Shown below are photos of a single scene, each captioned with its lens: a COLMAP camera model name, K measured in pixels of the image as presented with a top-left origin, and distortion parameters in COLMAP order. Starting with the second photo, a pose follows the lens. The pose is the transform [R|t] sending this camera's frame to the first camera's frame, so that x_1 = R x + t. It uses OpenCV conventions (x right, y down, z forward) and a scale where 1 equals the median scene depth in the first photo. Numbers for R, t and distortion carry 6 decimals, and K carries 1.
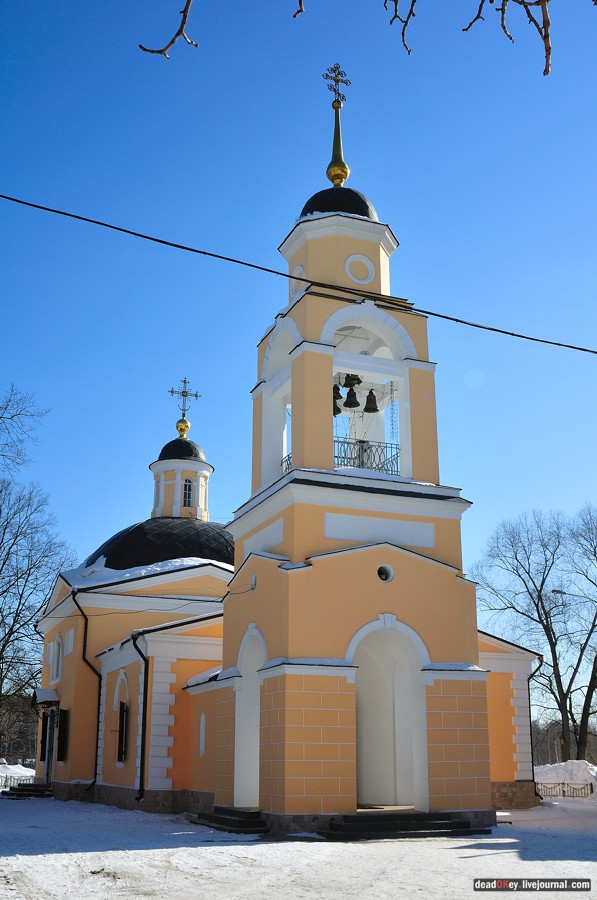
lens RADIAL K [[1028.4, 0, 298.5], [0, 1028.4, 450.0], [0, 0, 1]] dist [-0.101273, 0.023237]
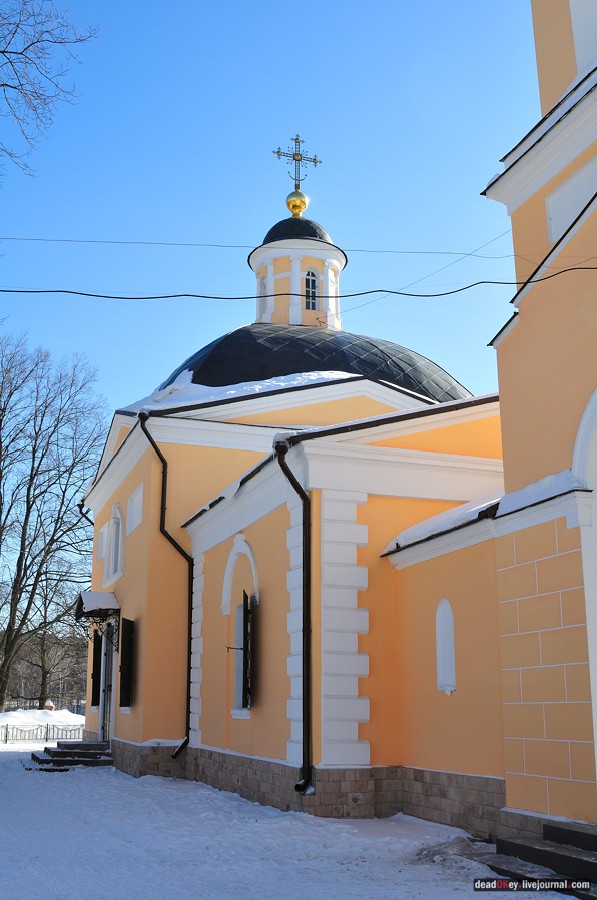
lens RADIAL K [[963.6, 0, 298.5], [0, 963.6, 450.0], [0, 0, 1]] dist [-0.181639, 0.311150]
pose [[0.999391, -0.014262, -0.031855, -0.111517], [0.015504, 0.999116, 0.039083, 0.134458], [0.031270, -0.039553, 0.998728, 0.446771]]
